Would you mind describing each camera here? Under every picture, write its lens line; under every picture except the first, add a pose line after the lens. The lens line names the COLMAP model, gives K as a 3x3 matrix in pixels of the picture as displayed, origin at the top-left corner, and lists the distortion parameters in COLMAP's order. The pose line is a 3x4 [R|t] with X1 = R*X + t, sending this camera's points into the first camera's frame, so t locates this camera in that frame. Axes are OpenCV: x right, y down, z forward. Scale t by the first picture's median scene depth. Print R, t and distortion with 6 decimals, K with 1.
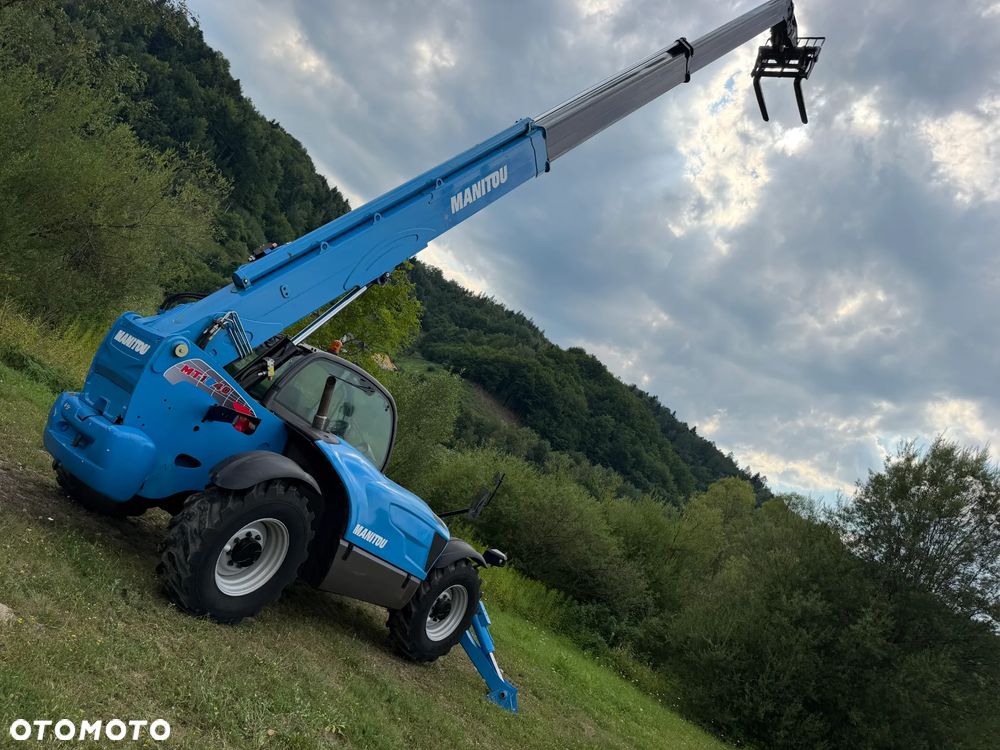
lens RADIAL K [[773.4, 0, 494.8], [0, 773.4, 374.7], [0, 0, 1]] dist [0.132924, -0.200294]
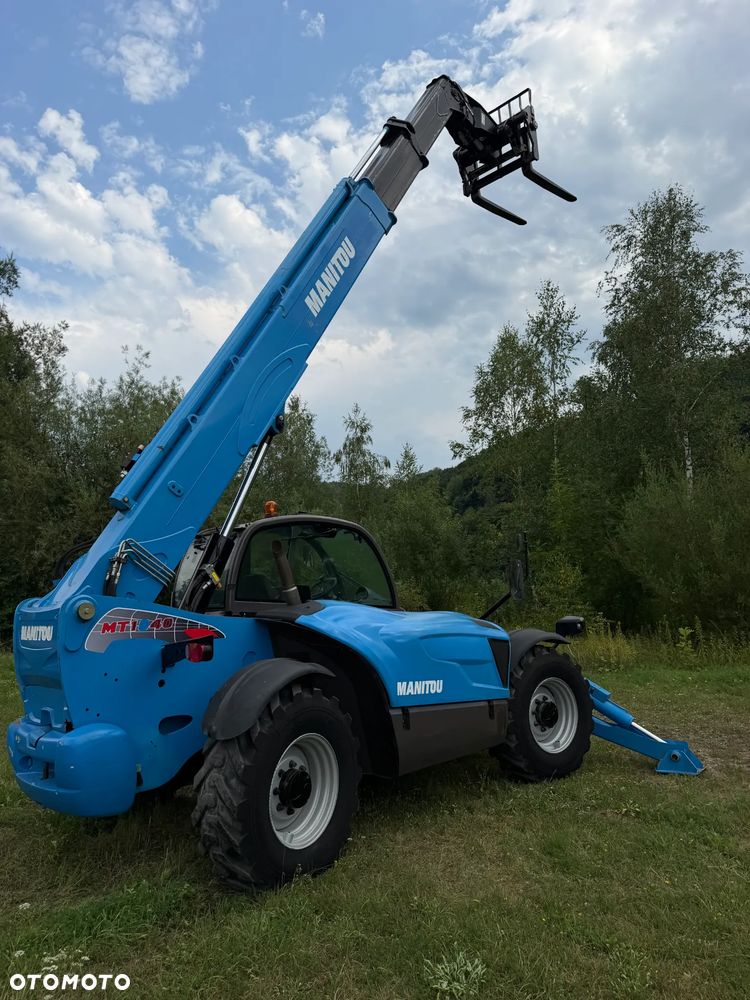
lens RADIAL K [[773.4, 0, 375.0], [0, 773.4, 500.0], [0, 0, 1]] dist [0.132924, -0.200294]
pose [[0.840173, -0.526575, -0.129722, 0.003228], [0.528672, 0.848578, -0.020533, 0.020811], [0.120892, -0.051329, 0.991338, 0.121311]]
